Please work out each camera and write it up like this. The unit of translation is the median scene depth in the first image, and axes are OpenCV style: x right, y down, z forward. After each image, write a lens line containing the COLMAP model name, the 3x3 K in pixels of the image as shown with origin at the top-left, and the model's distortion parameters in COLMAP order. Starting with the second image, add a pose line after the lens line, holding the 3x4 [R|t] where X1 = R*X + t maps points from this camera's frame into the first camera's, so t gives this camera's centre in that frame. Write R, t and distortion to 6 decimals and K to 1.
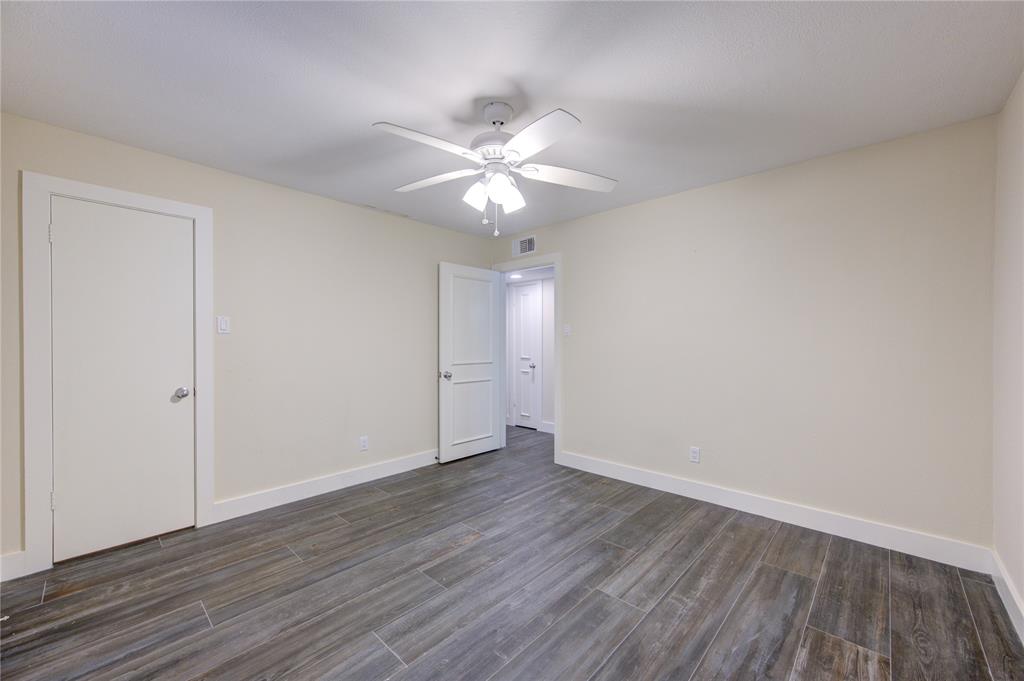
lens RADIAL K [[404.1, 0, 512.3], [0, 404.1, 341.2], [0, 0, 1]] dist [0.007857, -0.000114]
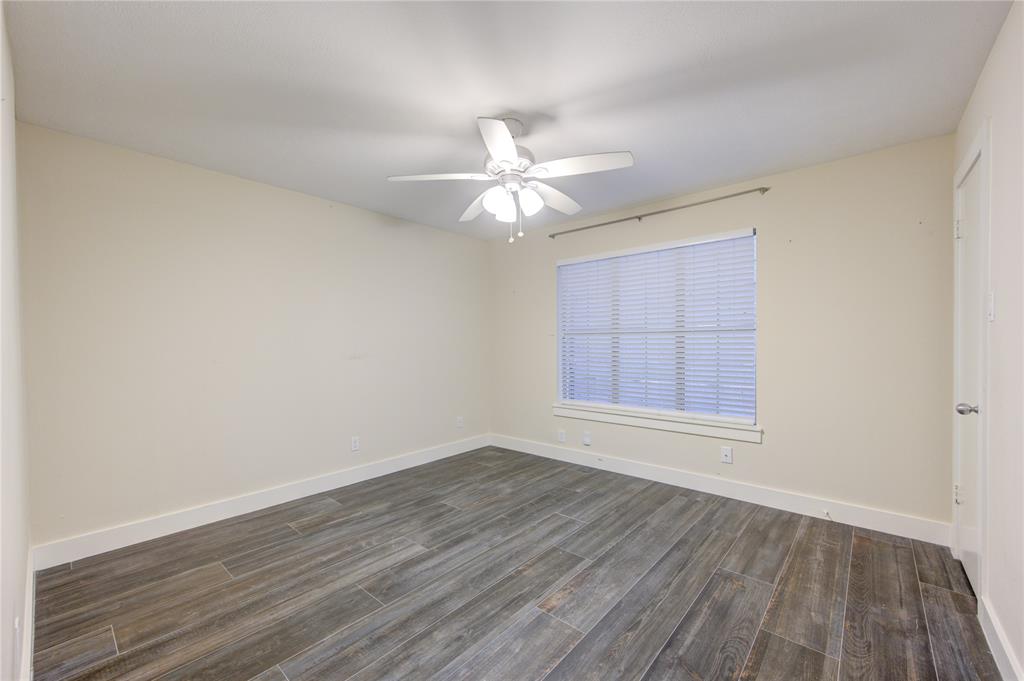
lens RADIAL K [[404.1, 0, 511.6], [0, 404.1, 341.9], [0, 0, 1]] dist [0.007857, -0.000114]
pose [[-0.999360, 0.010437, -0.034214, -0.000394], [0.010645, 0.999926, -0.005882, 0.011949], [0.034150, -0.006243, -0.999397, 2.054713]]
